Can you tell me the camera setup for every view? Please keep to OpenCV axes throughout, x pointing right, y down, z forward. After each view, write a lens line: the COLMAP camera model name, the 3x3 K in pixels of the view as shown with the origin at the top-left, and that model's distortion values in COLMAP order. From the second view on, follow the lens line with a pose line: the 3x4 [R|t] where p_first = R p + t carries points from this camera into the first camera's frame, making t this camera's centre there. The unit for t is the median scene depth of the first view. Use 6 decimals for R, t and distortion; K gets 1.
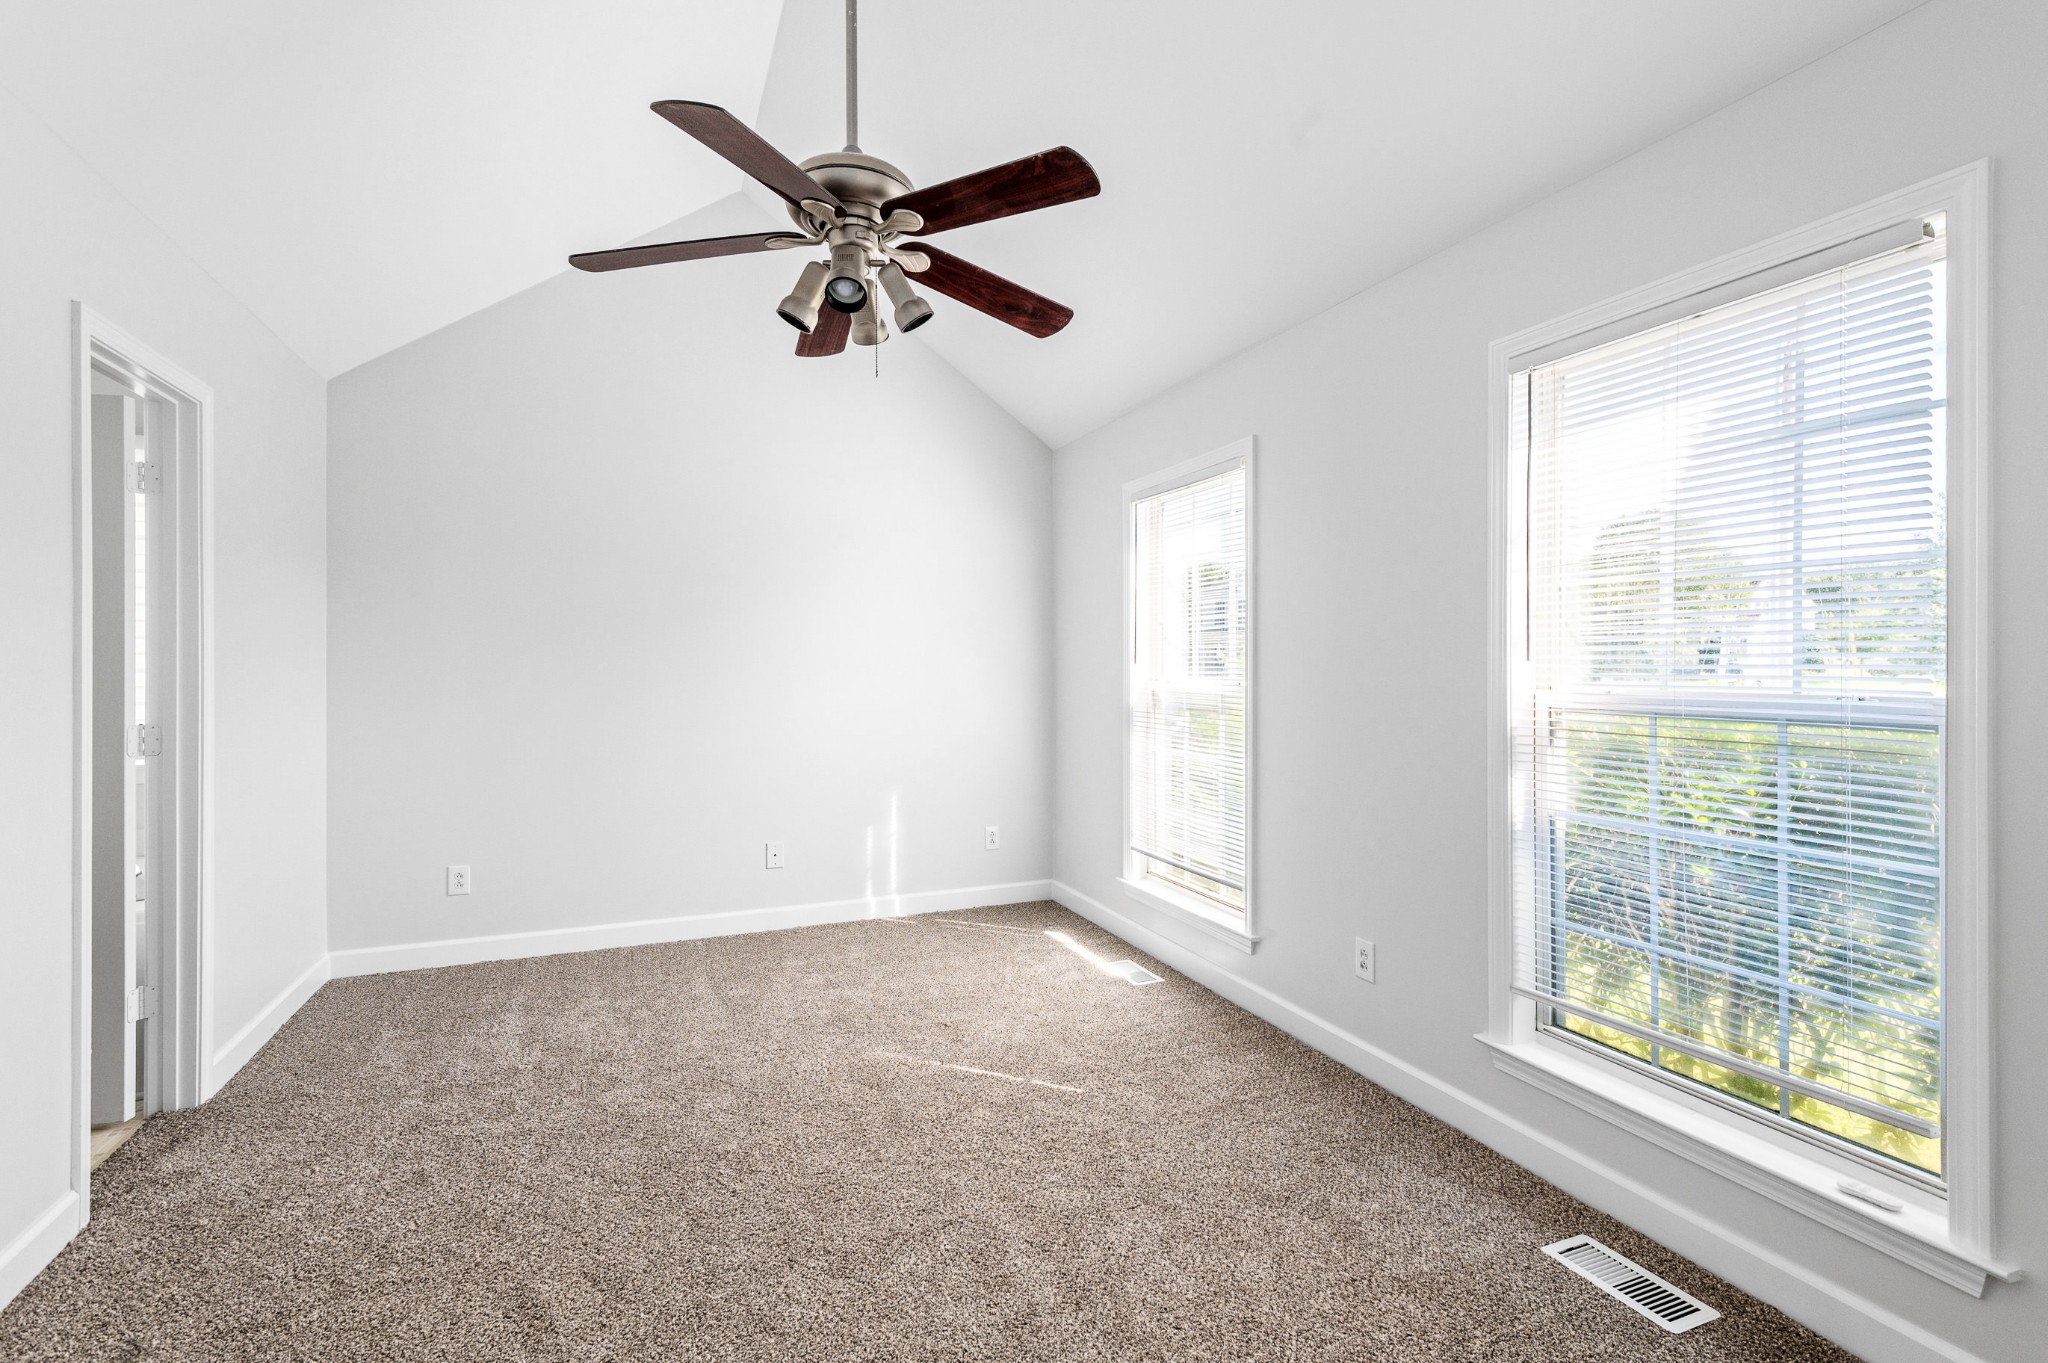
lens RADIAL K [[954.9, 0, 1018.2], [0, 954.9, 669.6], [0, 0, 1]] dist [0.002459, -0.000654]
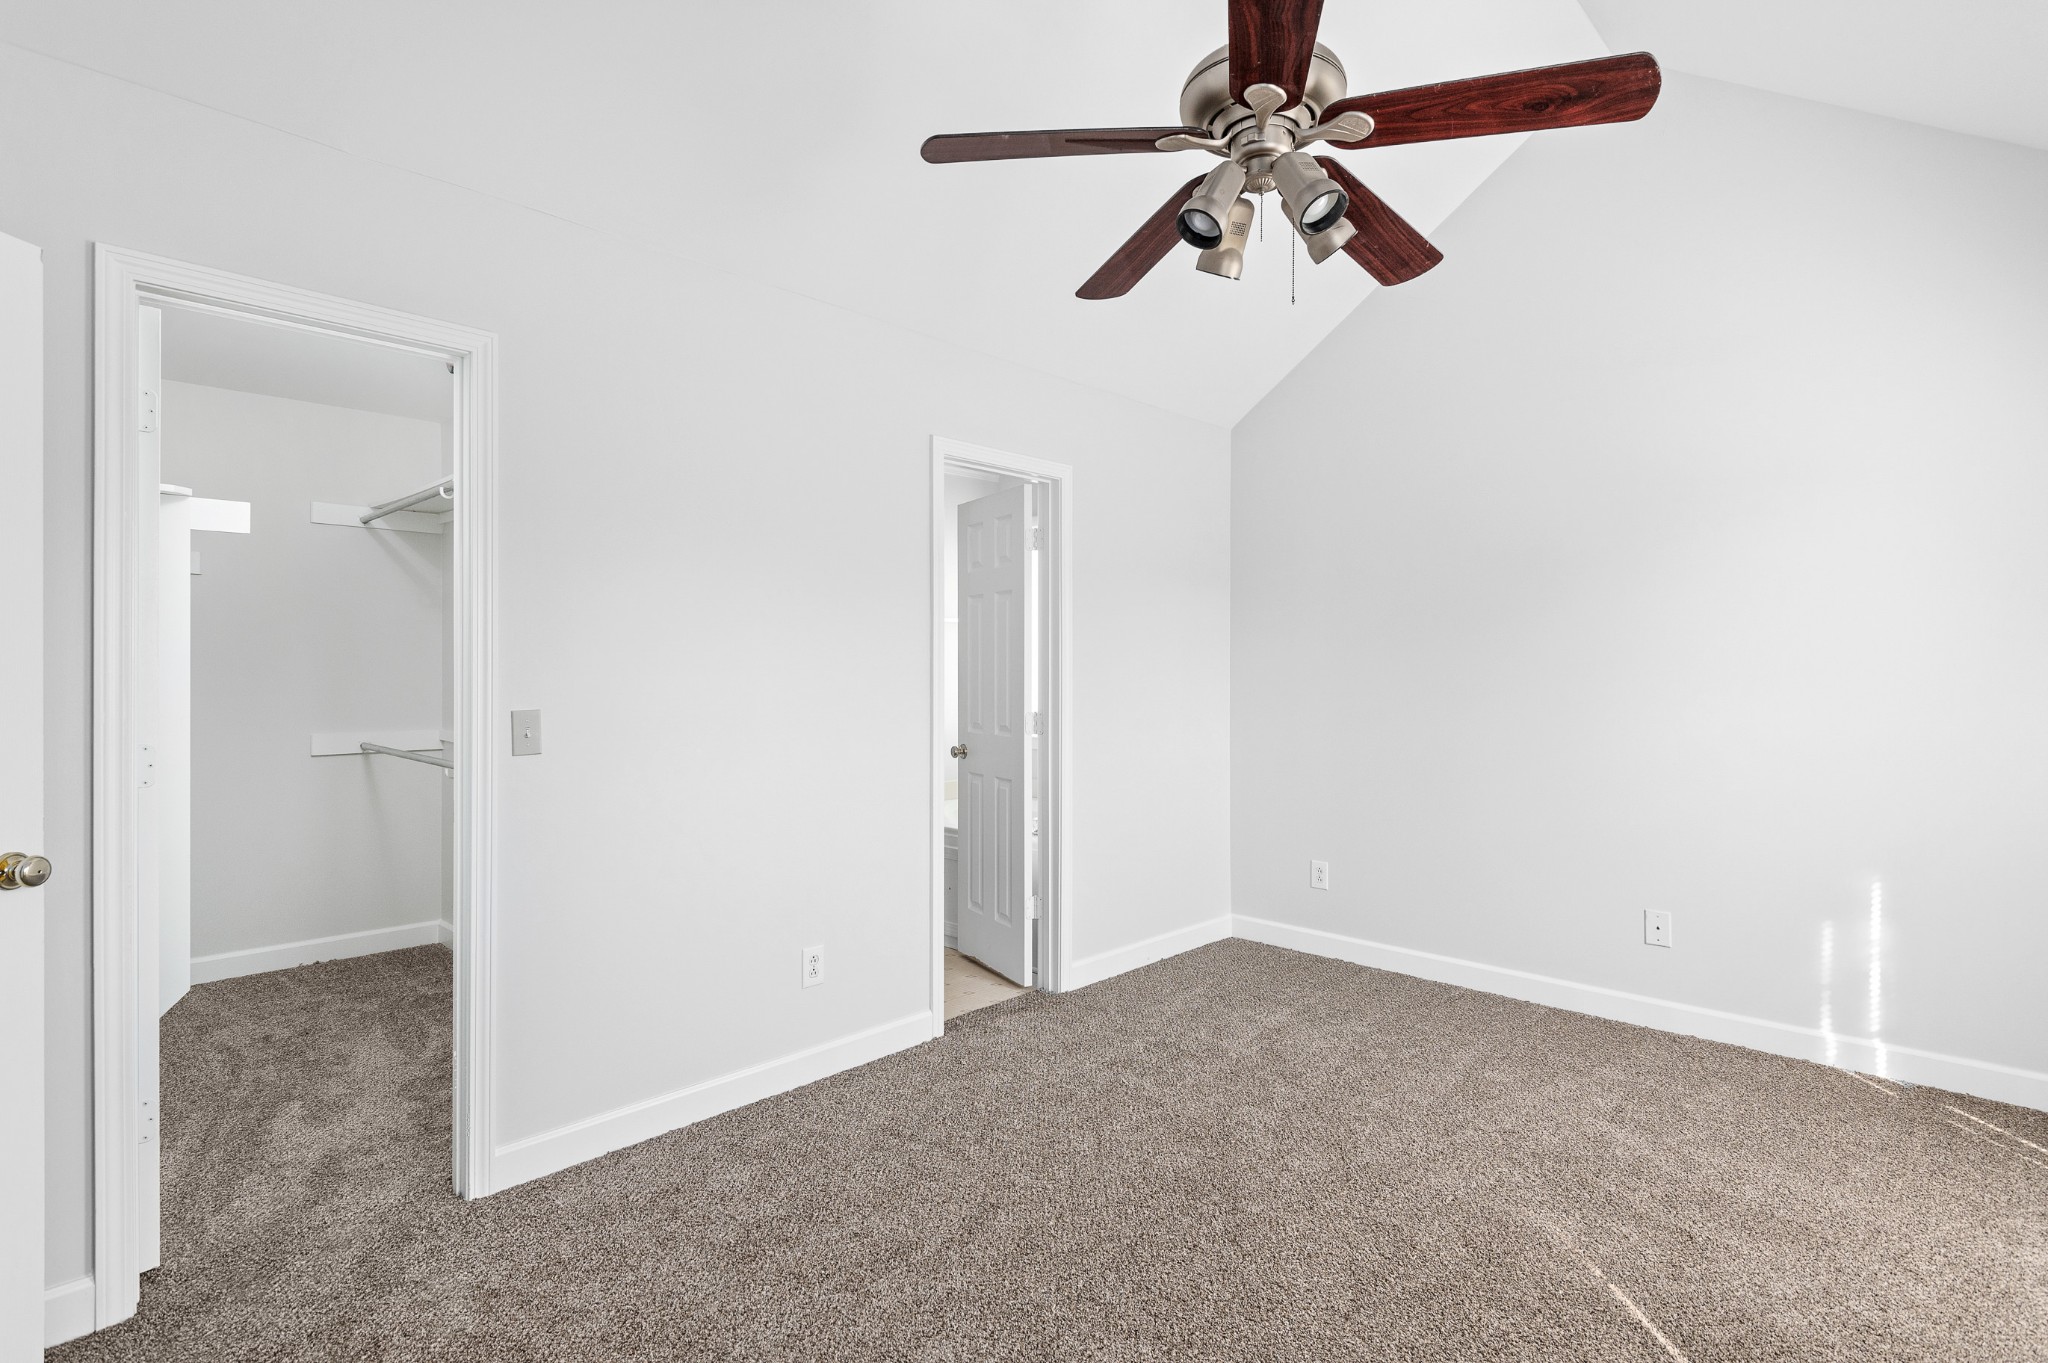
lens RADIAL K [[997.6, 0, 1024.0], [0, 997.6, 681.5], [0, 0, 1]] dist [0.058743, -0.032695]
pose [[0.401047, 0.011484, -0.915986, 0.334546], [-0.004398, 0.999934, 0.010610, -0.003409], [0.916047, -0.000227, 0.401071, 0.293765]]
